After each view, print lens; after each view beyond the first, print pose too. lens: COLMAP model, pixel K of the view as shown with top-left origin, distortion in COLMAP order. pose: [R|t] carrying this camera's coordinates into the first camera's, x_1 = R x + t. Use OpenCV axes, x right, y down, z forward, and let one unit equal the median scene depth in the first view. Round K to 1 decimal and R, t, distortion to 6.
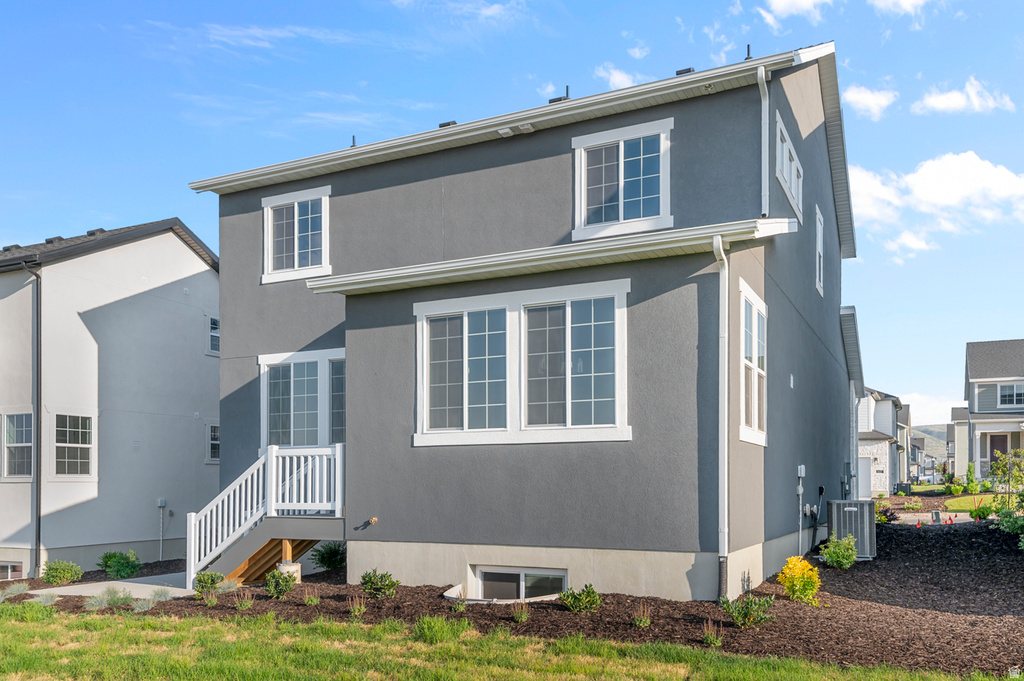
lens RADIAL K [[773.5, 0, 512.0], [0, 773.5, 340.5], [0, 0, 1]] dist [0.032392, 0.001056]
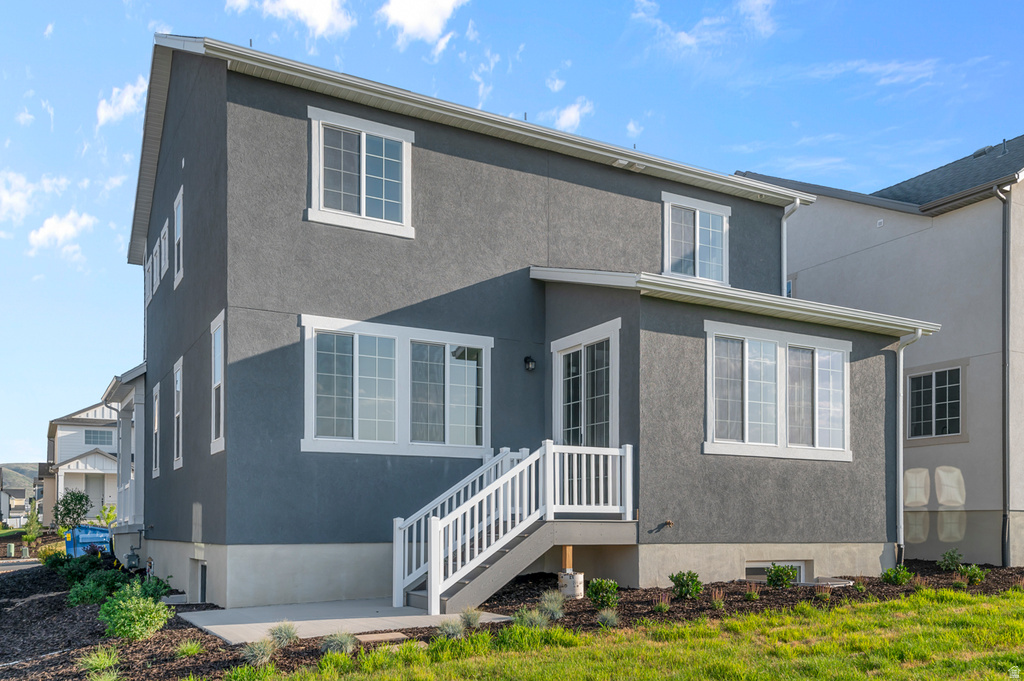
lens RADIAL K [[853.6, 0, 512.0], [0, 853.6, 340.5], [0, 0, 1]] dist [0.048337, -0.000497]
pose [[0.587483, 0.176218, 0.789817, -1.151004], [-0.146826, 0.983015, -0.110111, 0.141616], [-0.795805, -0.051278, 0.603378, 0.470316]]
